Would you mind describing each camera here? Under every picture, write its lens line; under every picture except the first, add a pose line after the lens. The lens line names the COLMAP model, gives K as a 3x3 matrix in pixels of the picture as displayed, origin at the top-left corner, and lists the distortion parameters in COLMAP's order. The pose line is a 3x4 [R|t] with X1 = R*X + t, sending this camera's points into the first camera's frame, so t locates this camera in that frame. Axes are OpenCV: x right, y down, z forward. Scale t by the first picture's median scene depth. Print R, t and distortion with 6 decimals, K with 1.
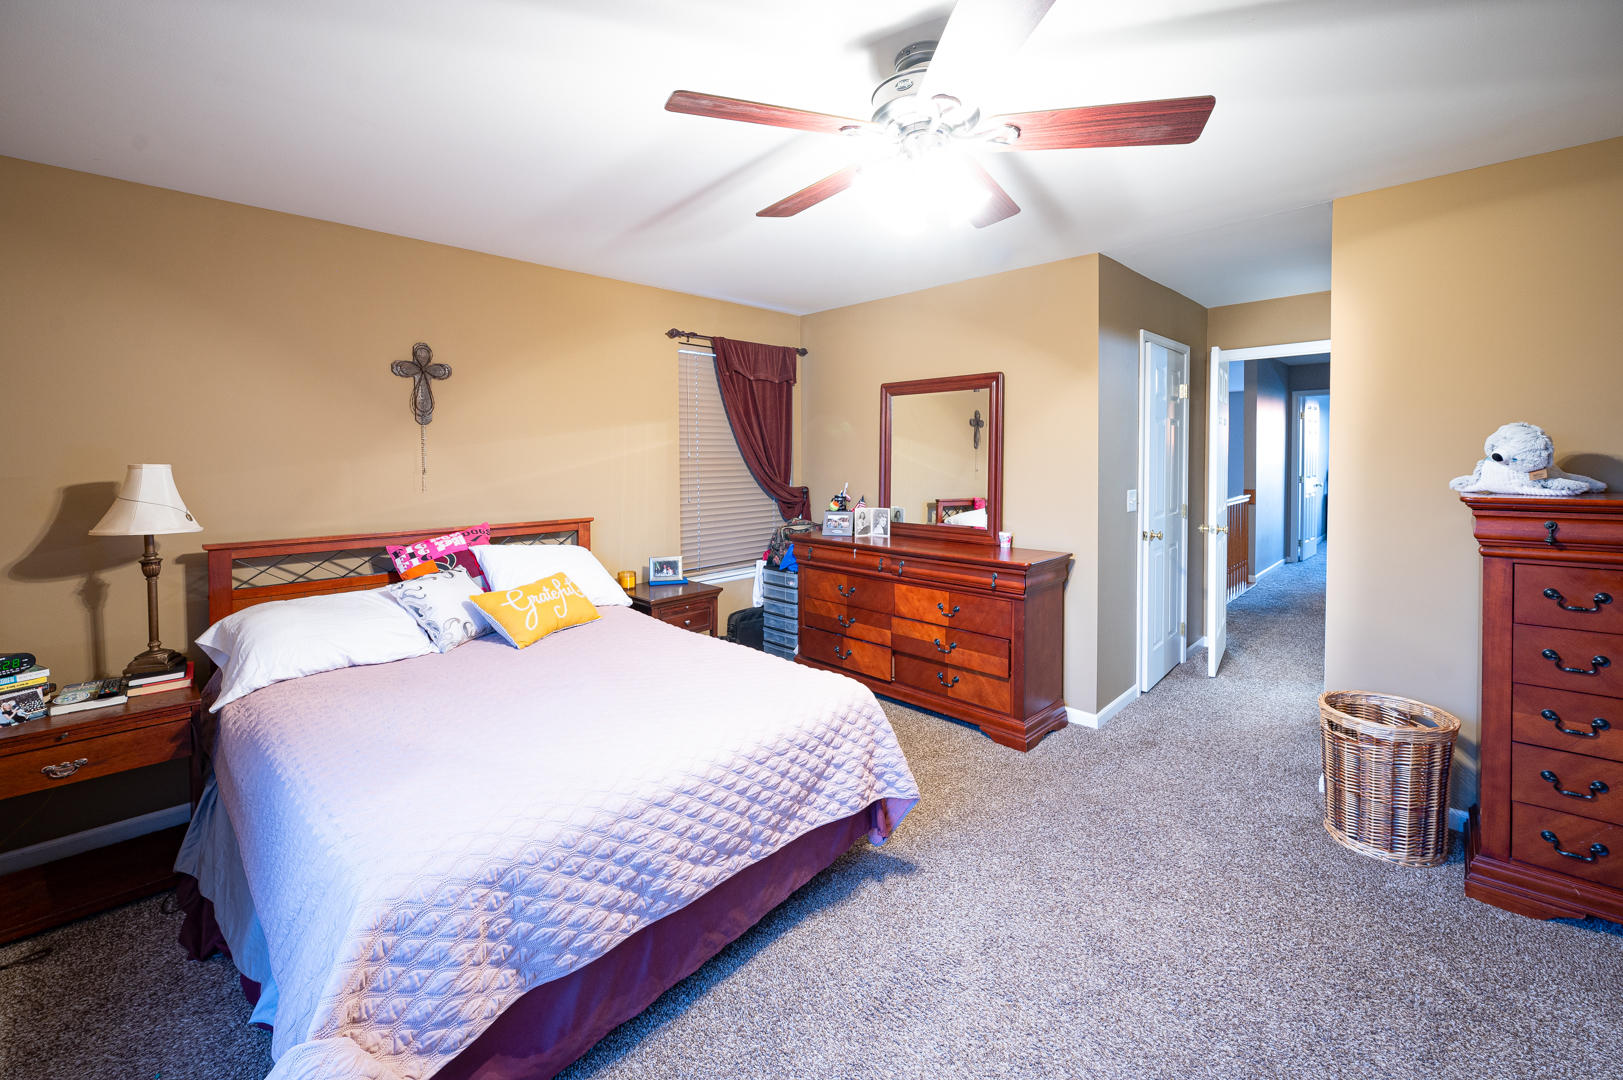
lens RADIAL K [[661.8, 0, 815.4], [0, 661.8, 485.0], [0, 0, 1]] dist [0.001585, 0.000121]
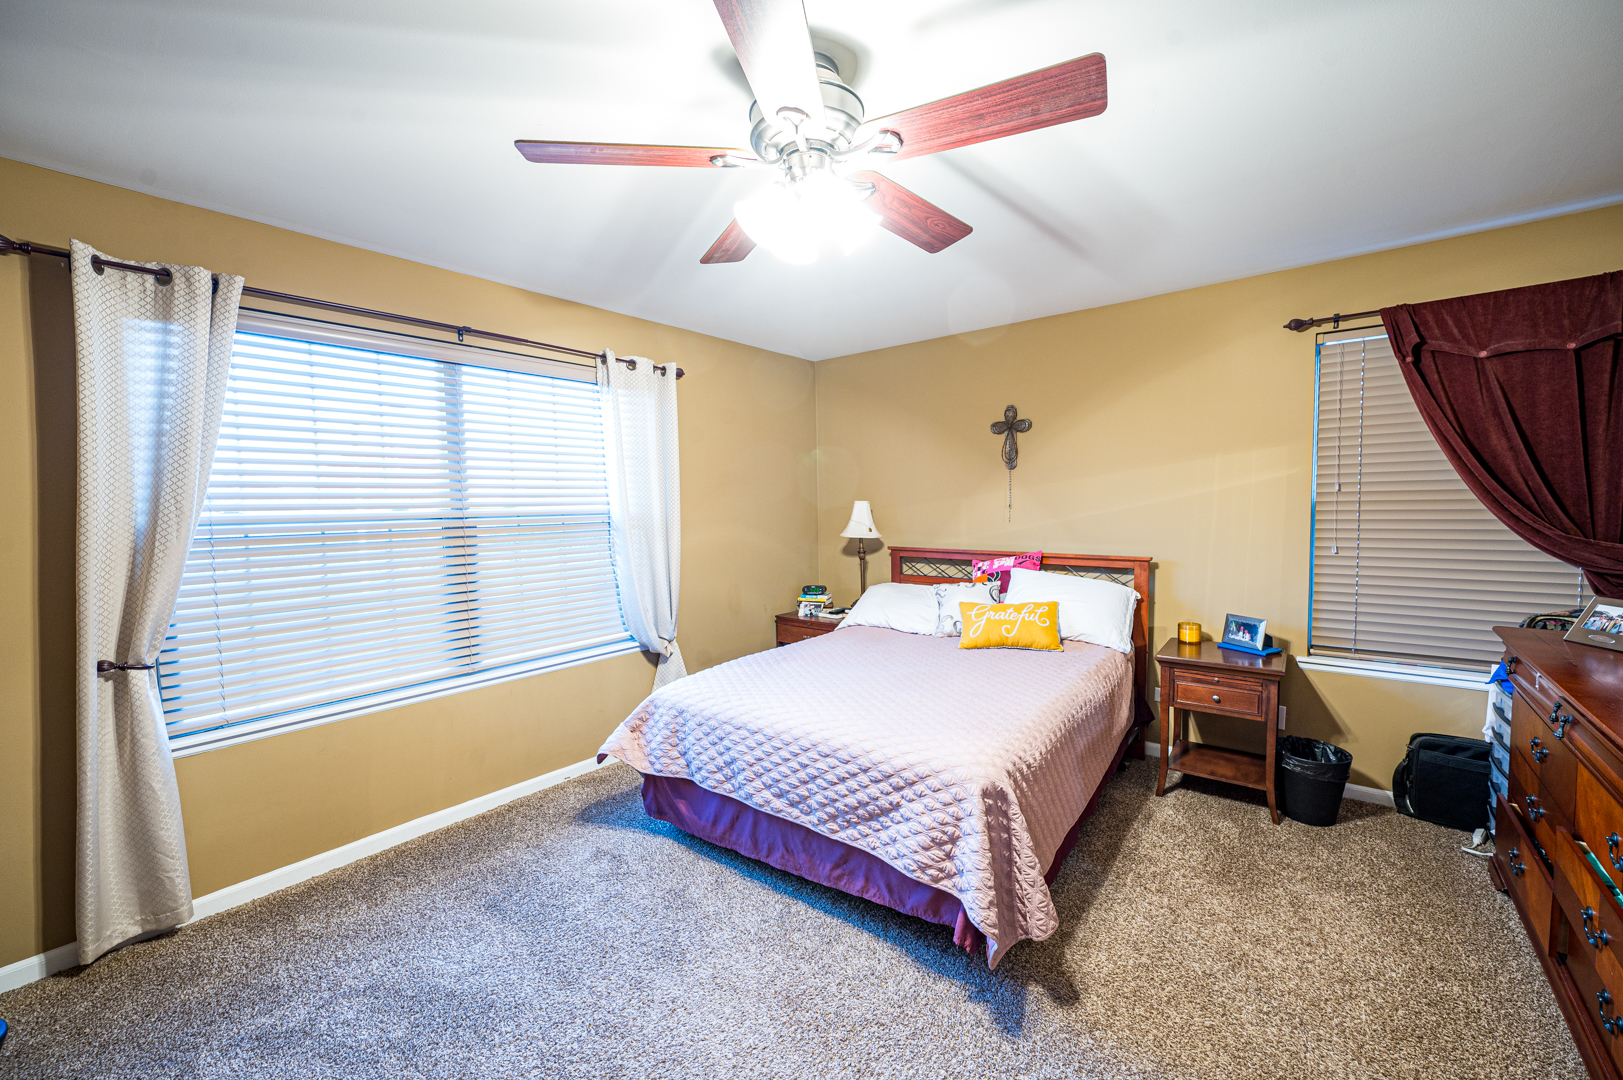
lens RADIAL K [[635.4, 0, 811.5], [0, 635.4, 540.0], [0, 0, 1]] dist [-0.002533, -0.000178]
pose [[0.094579, 0.065482, -0.993361, 0.924535], [-0.025229, 0.997672, 0.063364, -0.036073], [0.995198, 0.019069, 0.096011, 0.774670]]
